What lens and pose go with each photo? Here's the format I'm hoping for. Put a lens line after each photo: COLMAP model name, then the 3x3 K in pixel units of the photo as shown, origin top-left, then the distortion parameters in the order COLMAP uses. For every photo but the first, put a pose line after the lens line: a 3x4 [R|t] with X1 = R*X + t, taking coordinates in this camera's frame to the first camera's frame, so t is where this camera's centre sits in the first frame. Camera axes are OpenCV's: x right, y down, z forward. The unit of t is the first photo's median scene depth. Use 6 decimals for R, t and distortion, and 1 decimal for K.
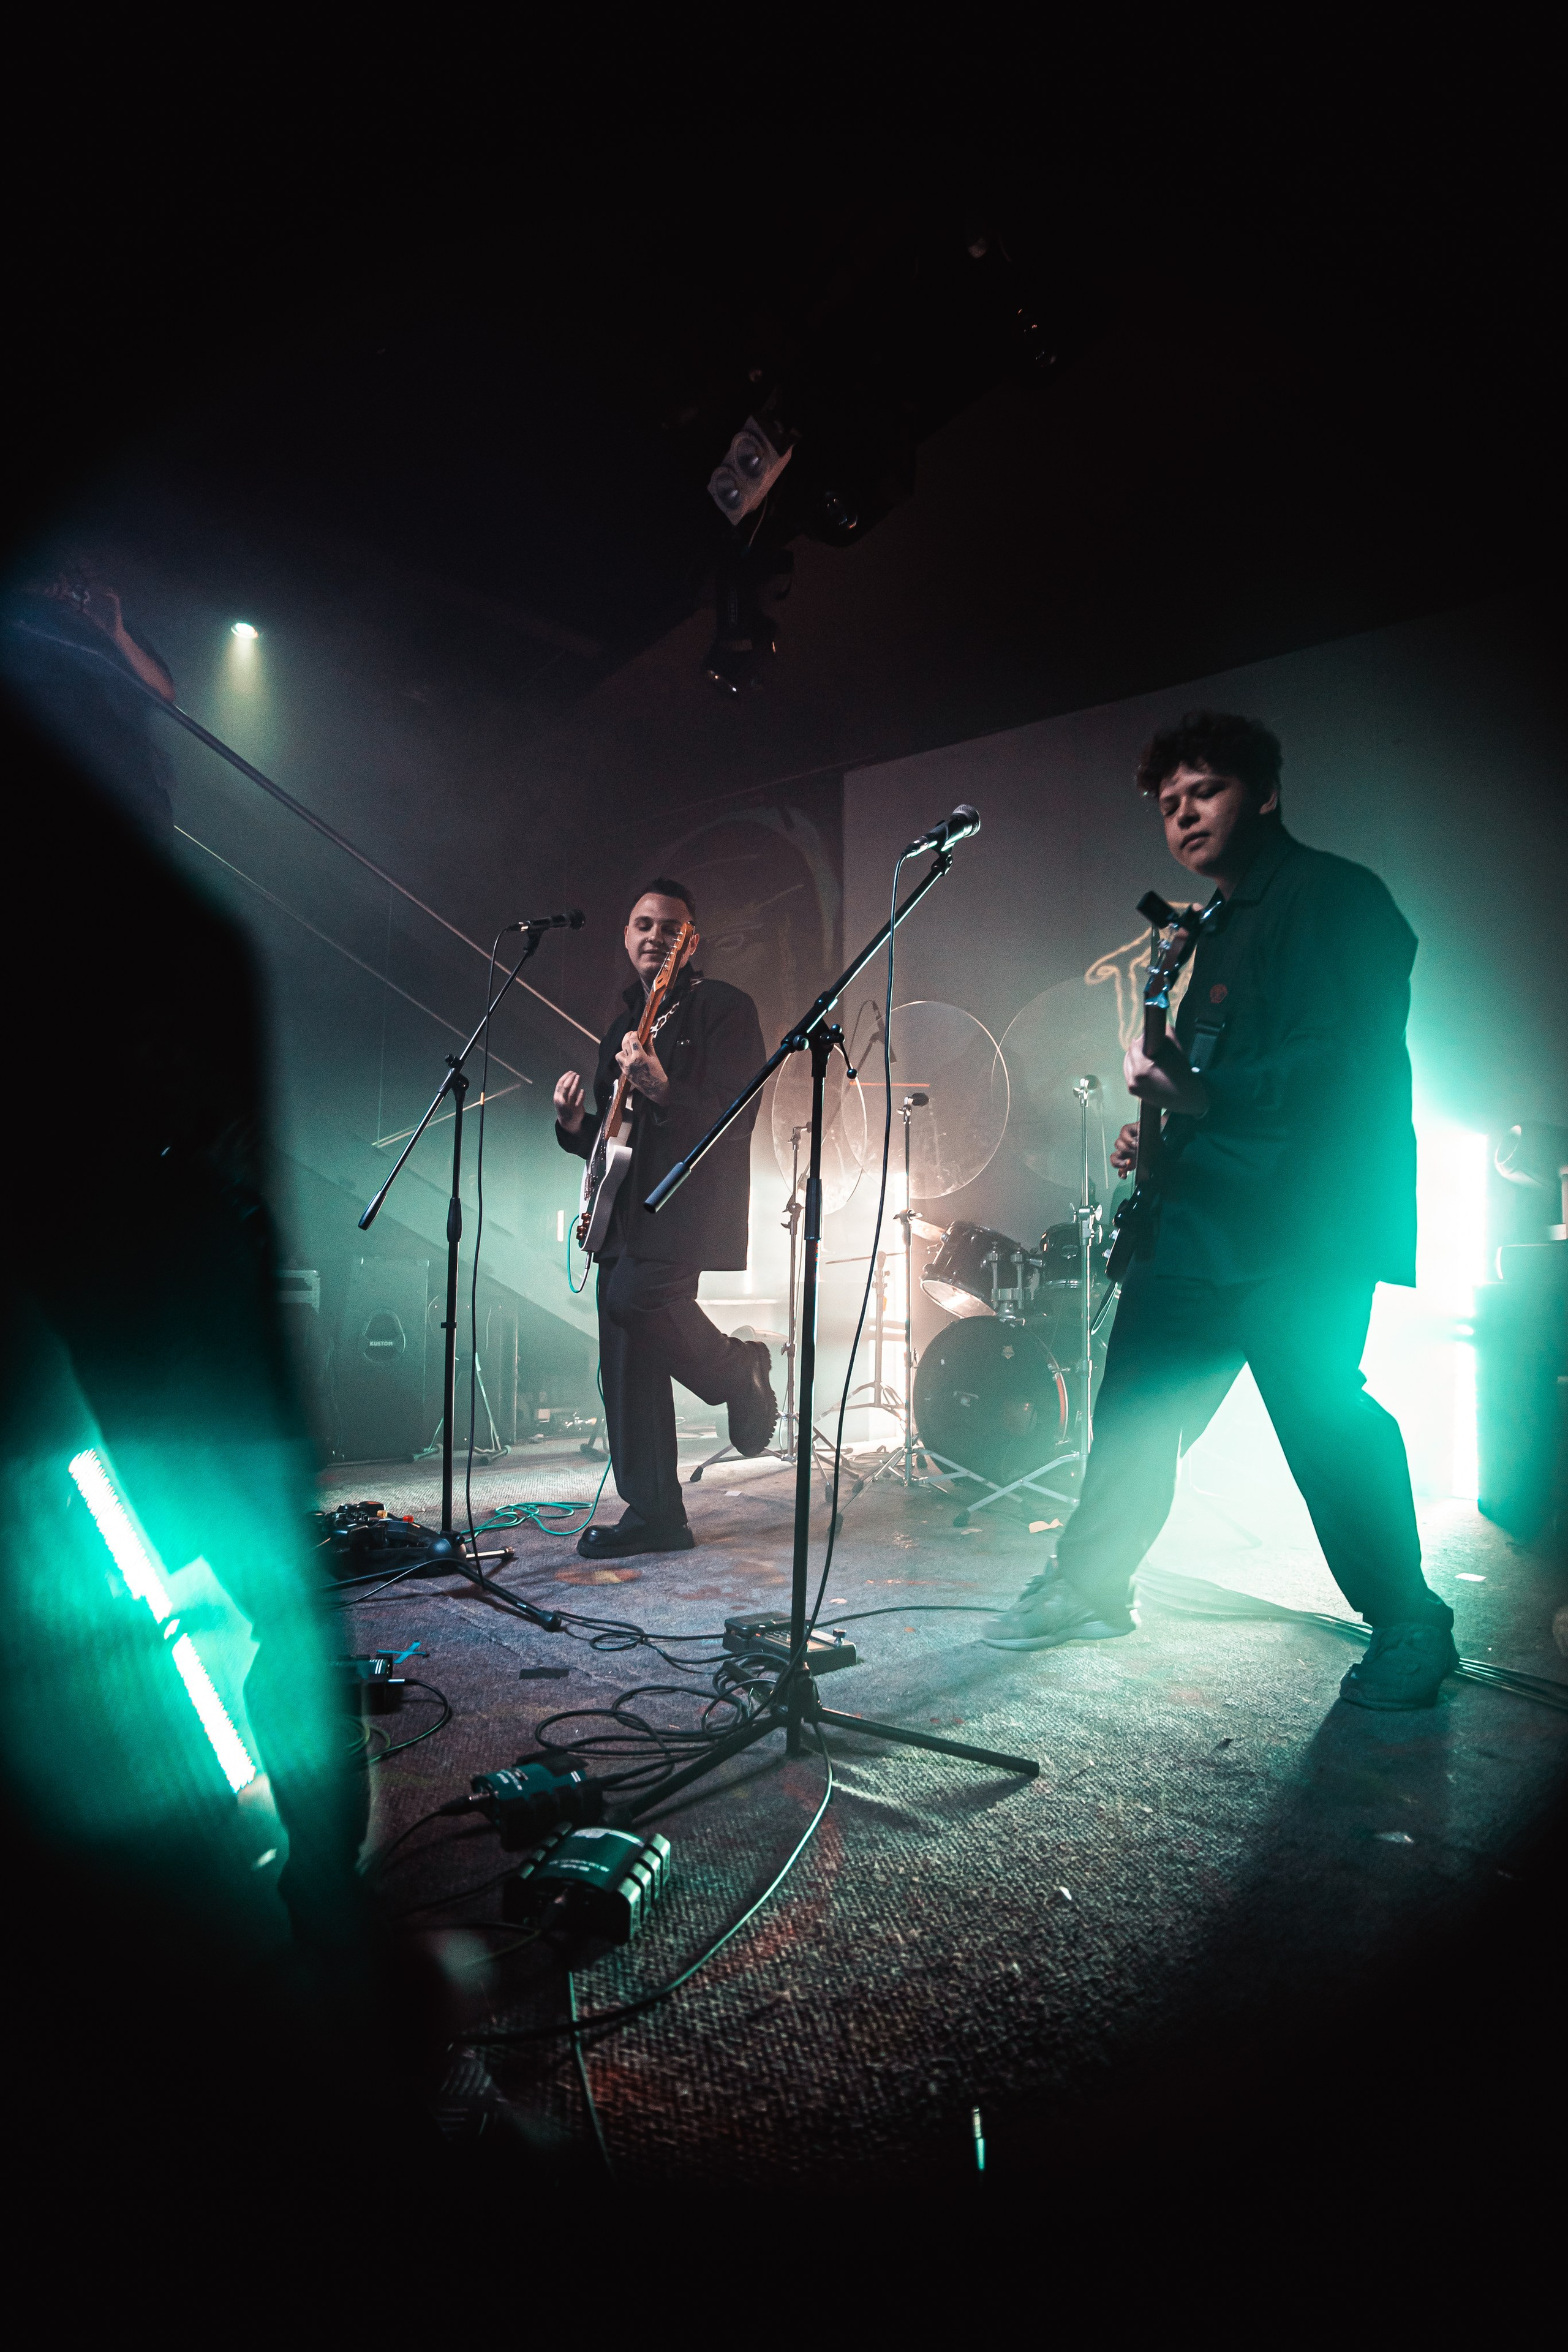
lens RADIAL K [[1129.7, 0, 784.0], [0, 1129.7, 1176.0], [0, 0, 1]] dist [-0.141822, 0.117909]
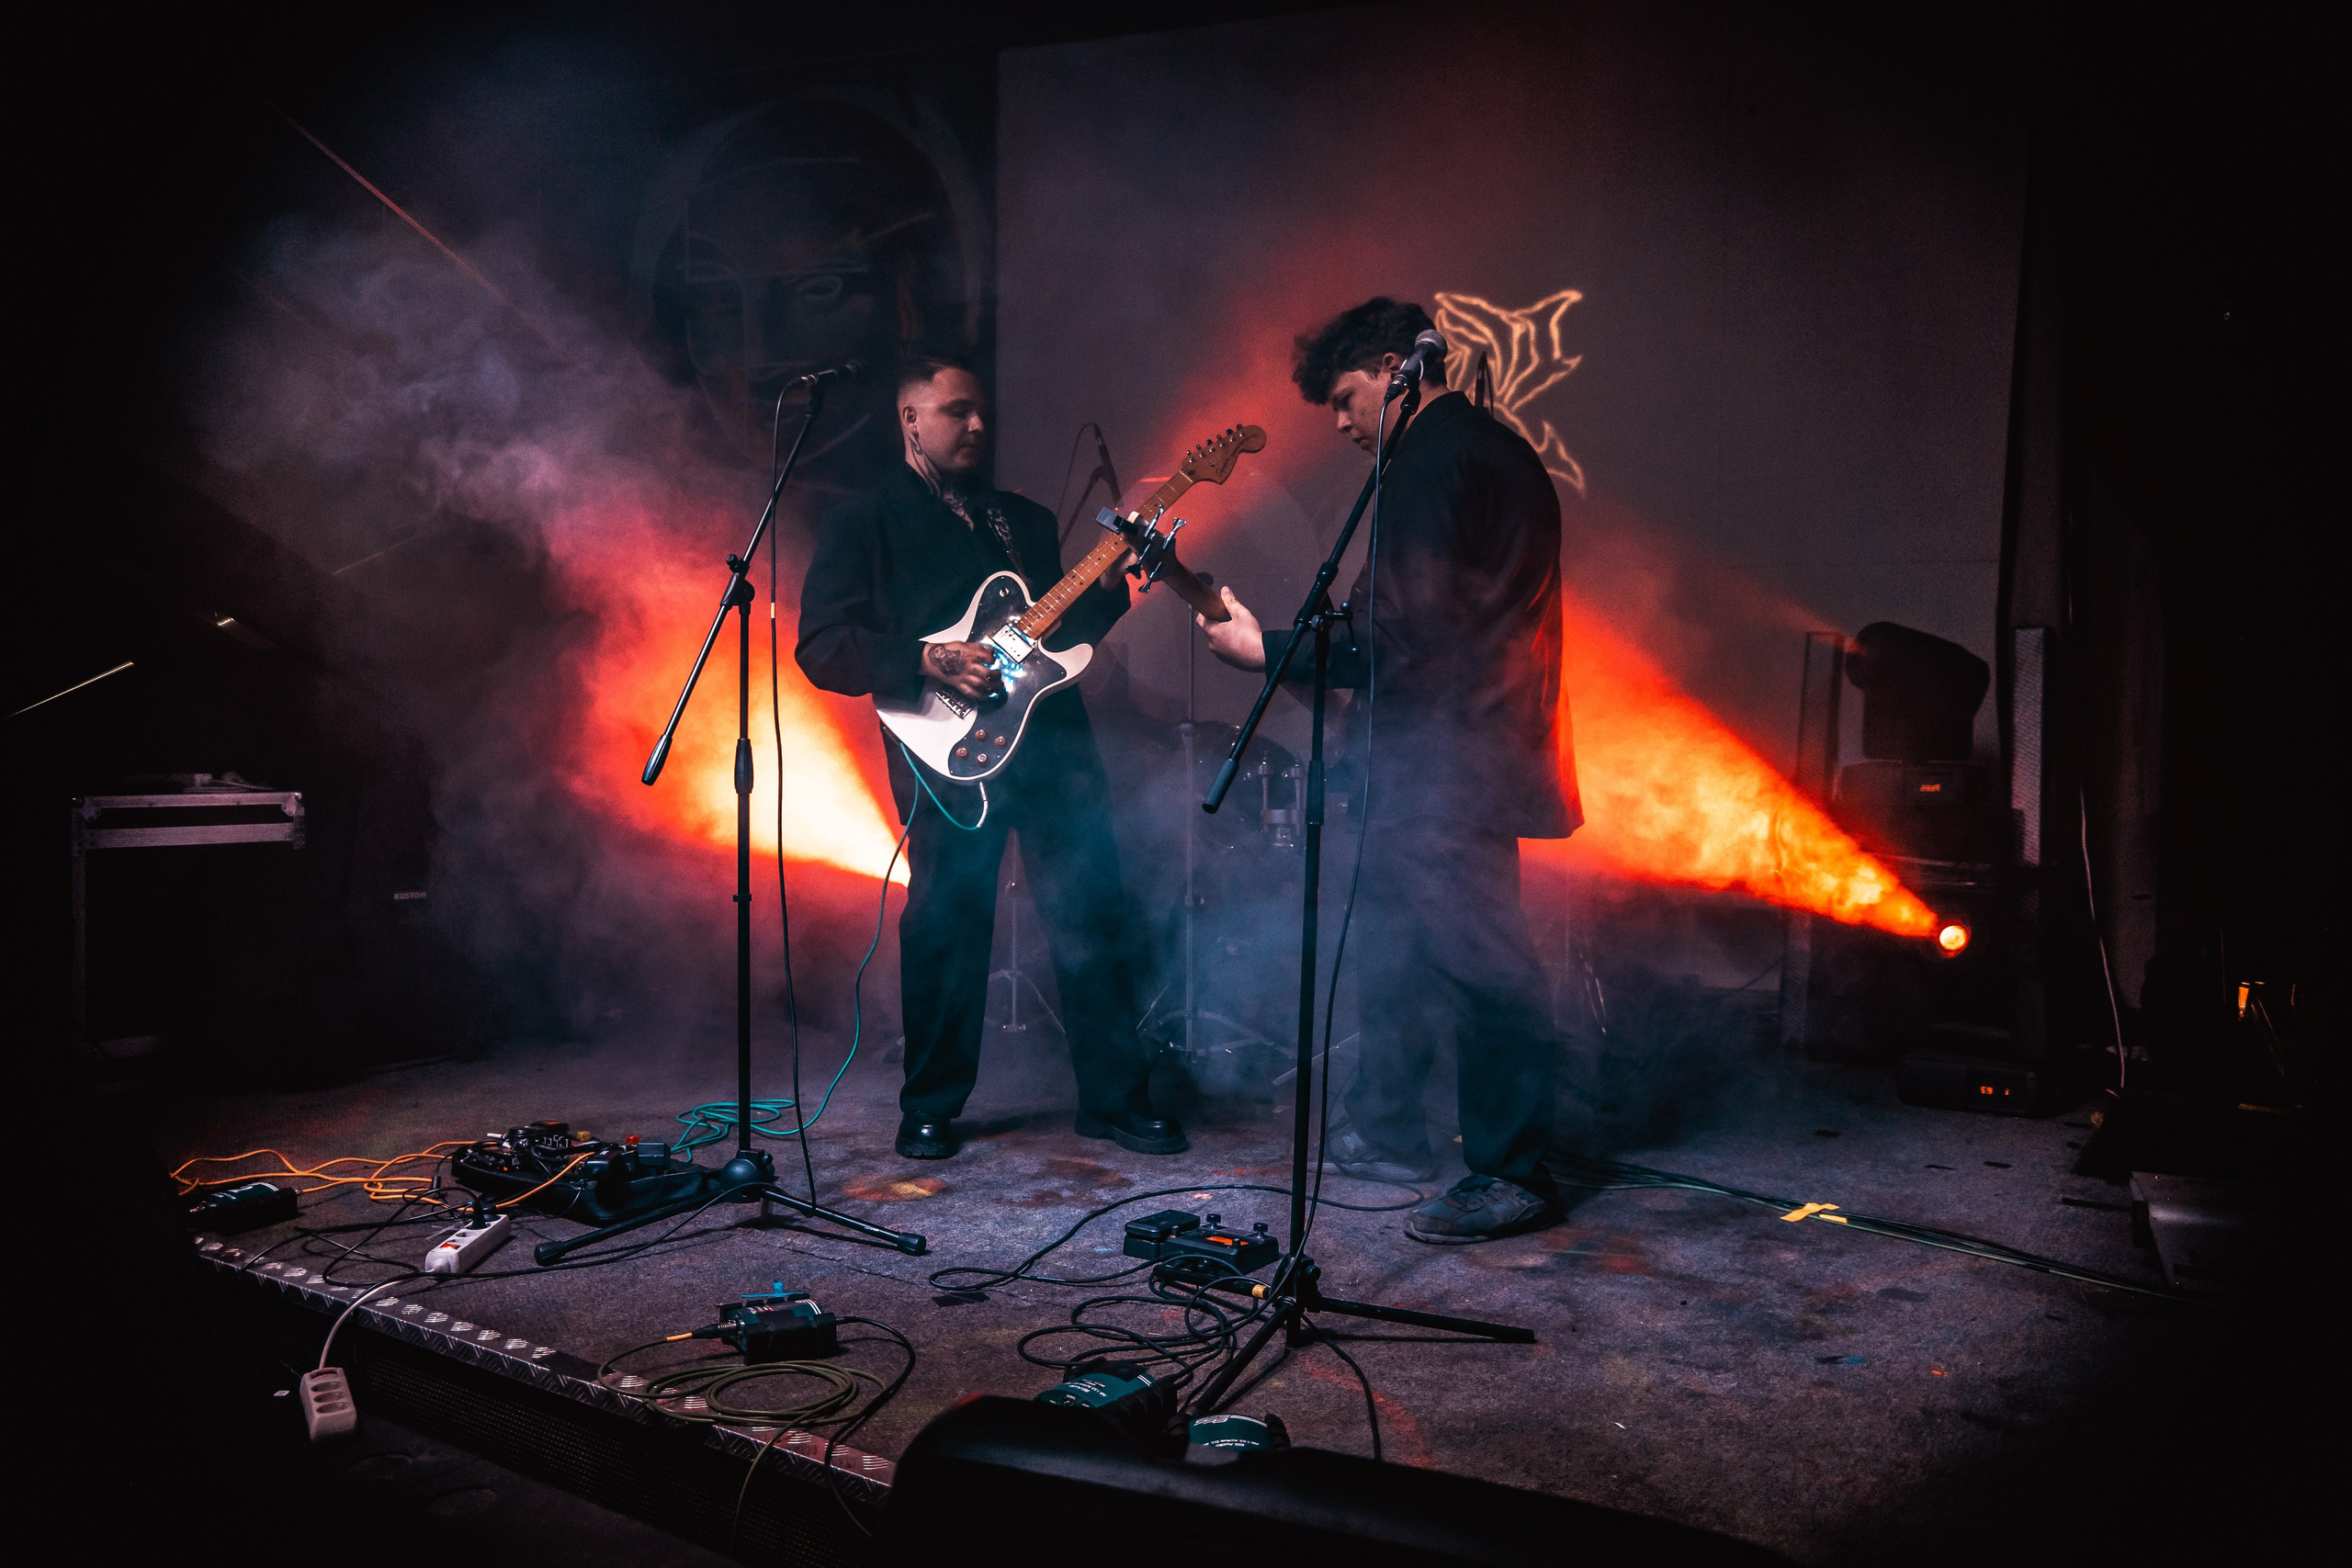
lens RADIAL K [[1706.3, 0, 1176.0], [0, 1706.3, 784.0], [0, 0, 1]] dist [0.003302, 0.002800]
pose [[0.963078, -0.008485, 0.269090, -0.404728], [-0.024590, 0.992553, 0.119305, -0.124744], [-0.268098, -0.121517, 0.955697, -0.304767]]
